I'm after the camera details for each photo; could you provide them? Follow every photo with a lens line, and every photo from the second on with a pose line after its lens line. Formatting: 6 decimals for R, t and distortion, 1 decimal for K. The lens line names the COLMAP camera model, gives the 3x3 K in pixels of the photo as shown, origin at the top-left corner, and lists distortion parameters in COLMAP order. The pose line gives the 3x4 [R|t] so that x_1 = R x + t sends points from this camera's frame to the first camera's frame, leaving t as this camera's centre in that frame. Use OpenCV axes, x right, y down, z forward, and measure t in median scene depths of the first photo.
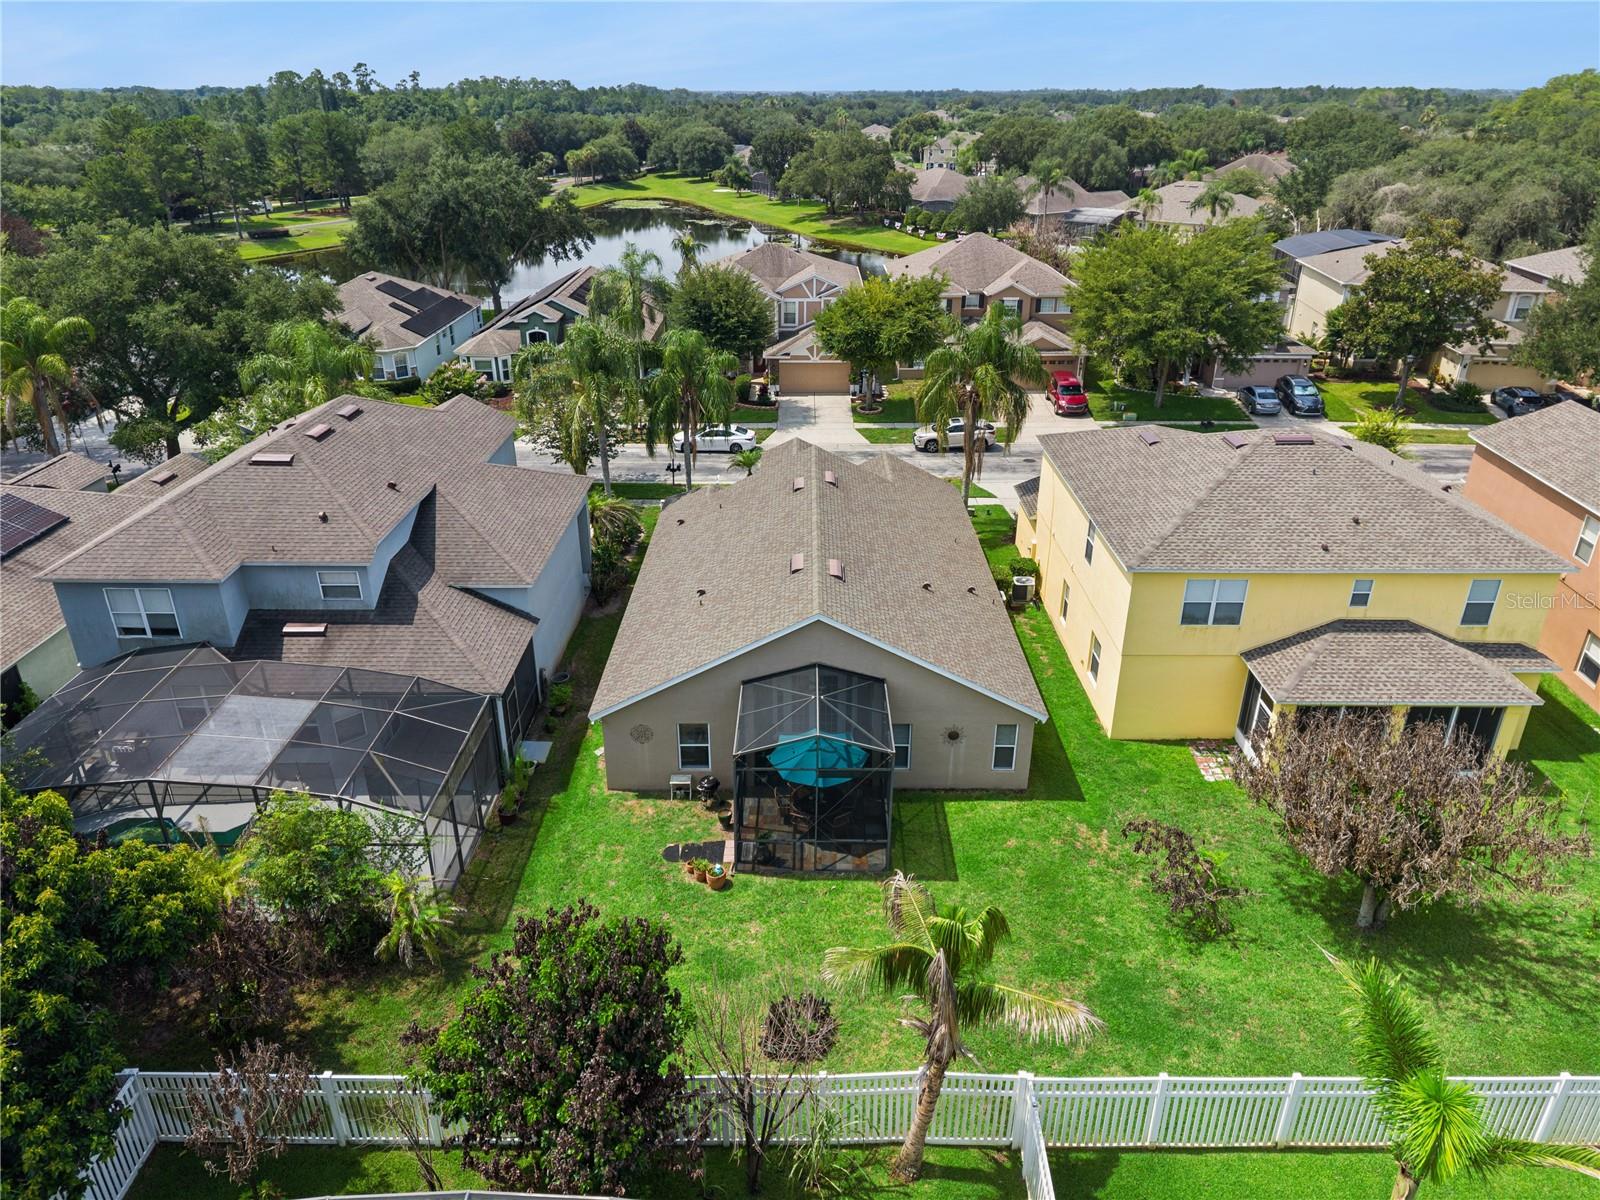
lens RADIAL K [[1072.3, 0, 803.9], [0, 1072.3, 591.1], [0, 0, 1]] dist [0.030330, -0.044123]
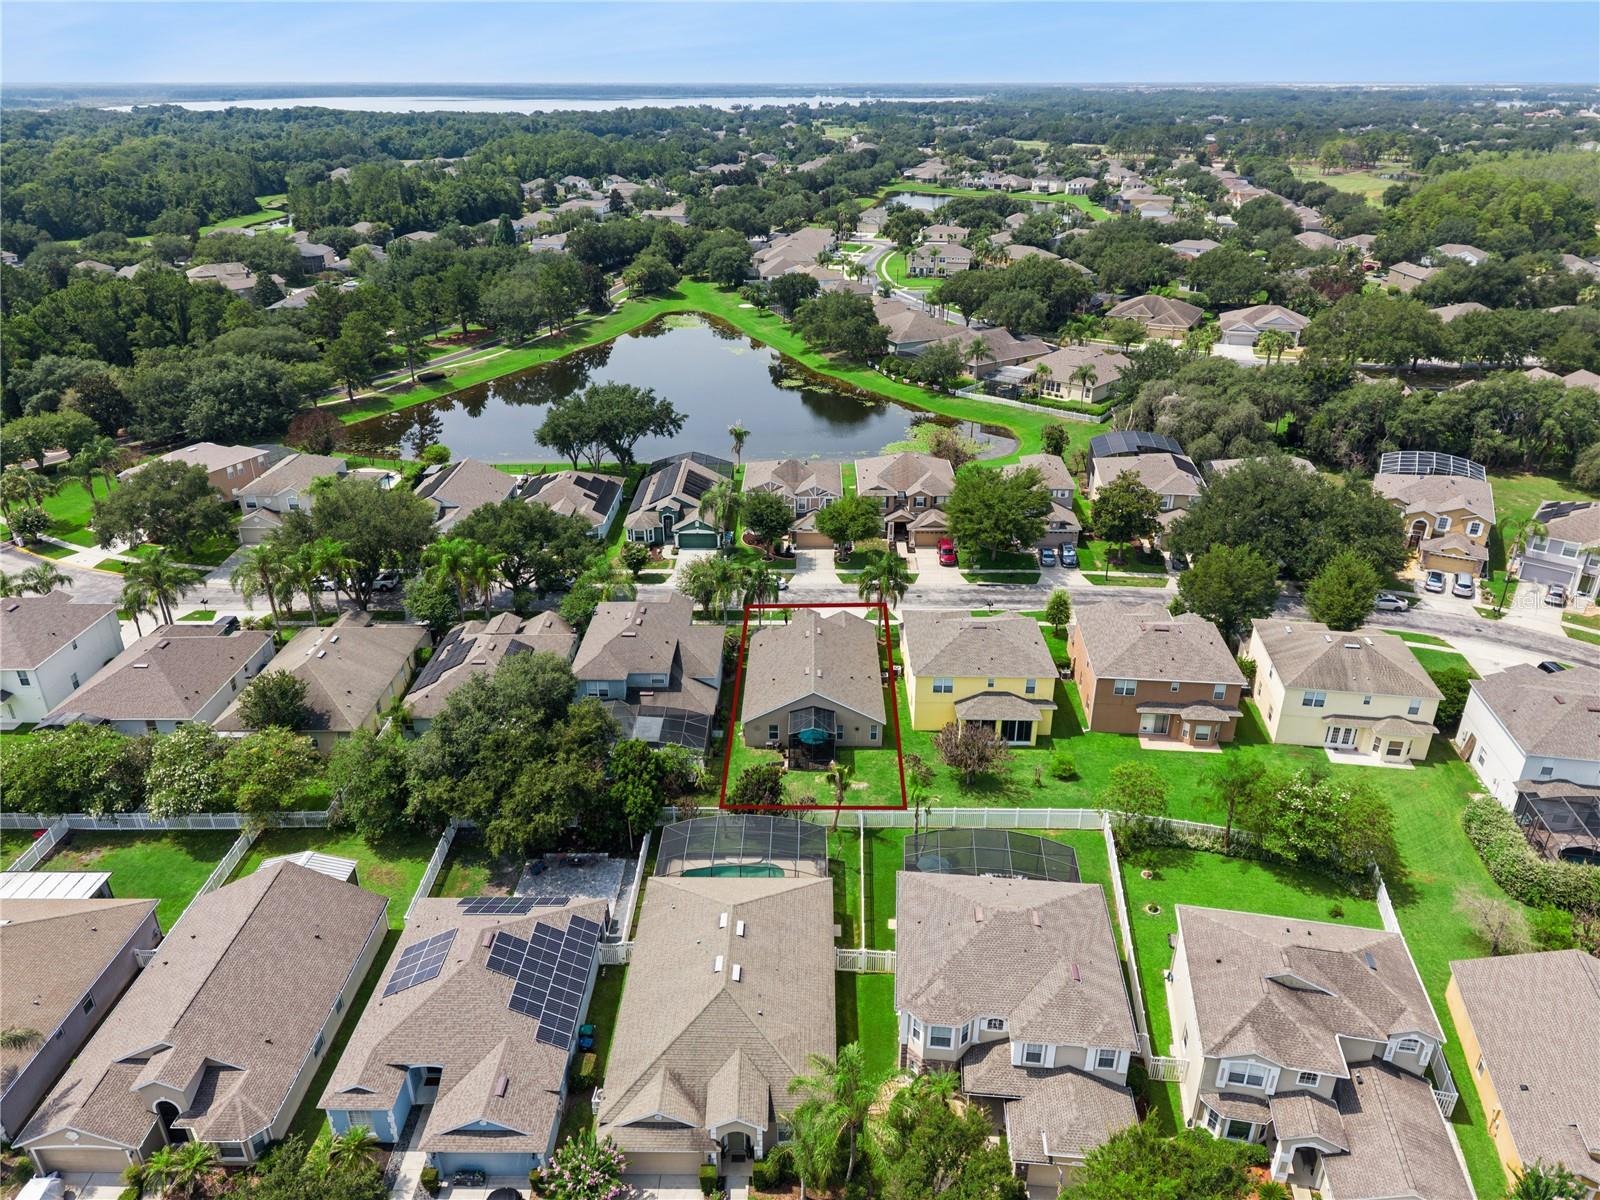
lens RADIAL K [[1072.3, 0, 803.9], [0, 1072.3, 591.1], [0, 0, 1]] dist [0.030330, -0.044123]
pose [[0.999984, 0.003567, -0.004391, -0.002715], [-0.003567, 0.999994, 0.000082, -0.254370], [0.004391, -0.000067, 0.999990, -2.027804]]
